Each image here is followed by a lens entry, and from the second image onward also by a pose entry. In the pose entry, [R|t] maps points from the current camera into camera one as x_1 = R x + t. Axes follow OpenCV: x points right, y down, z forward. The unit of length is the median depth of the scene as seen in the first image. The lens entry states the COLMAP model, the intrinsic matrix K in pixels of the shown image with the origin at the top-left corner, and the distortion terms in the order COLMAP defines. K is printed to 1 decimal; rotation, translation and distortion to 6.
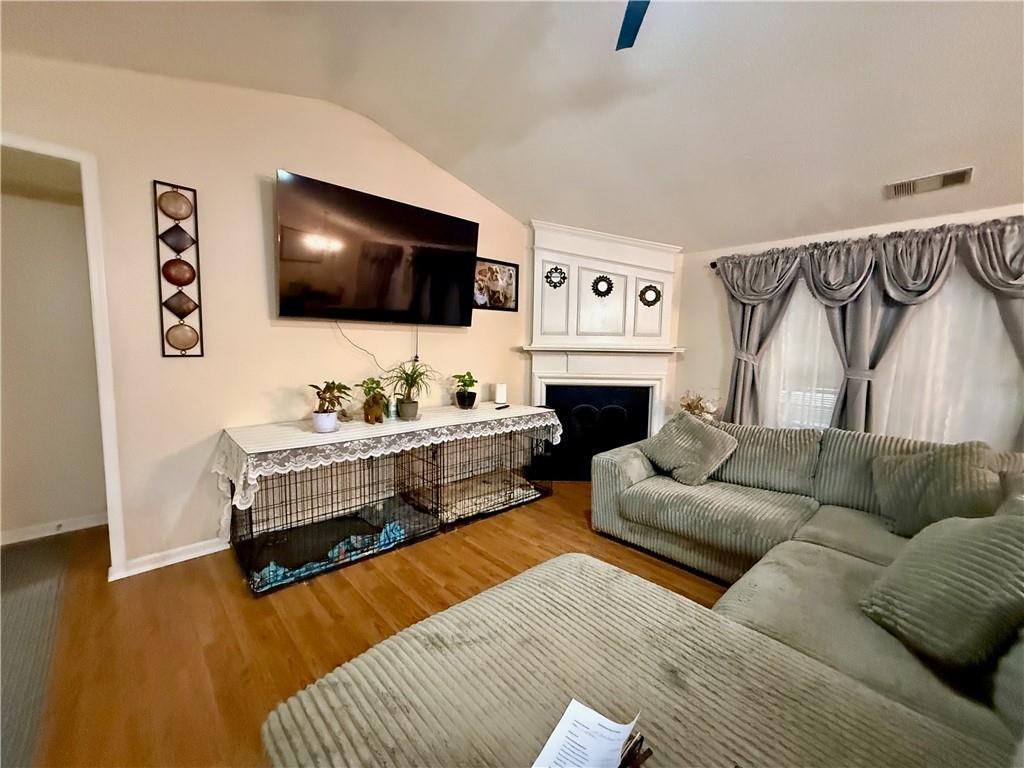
lens RADIAL K [[408.0, 0, 512.0], [0, 408.0, 384.0], [0, 0, 1]] dist [-0.001047, -0.000212]
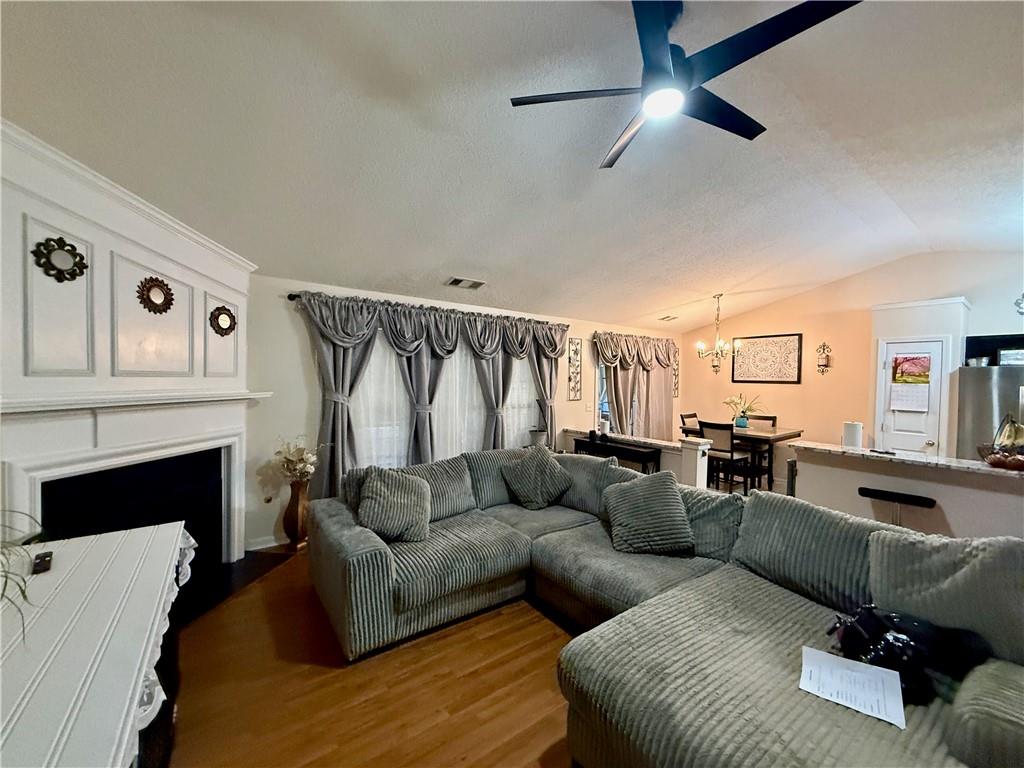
lens RADIAL K [[408.0, 0, 512.0], [0, 408.0, 384.0], [0, 0, 1]] dist [-0.001047, -0.000212]
pose [[0.122311, -0.027491, 0.992111, -0.355470], [0.079603, 0.996668, 0.017803, -0.087571], [-0.989294, 0.076798, 0.124091, 0.465958]]
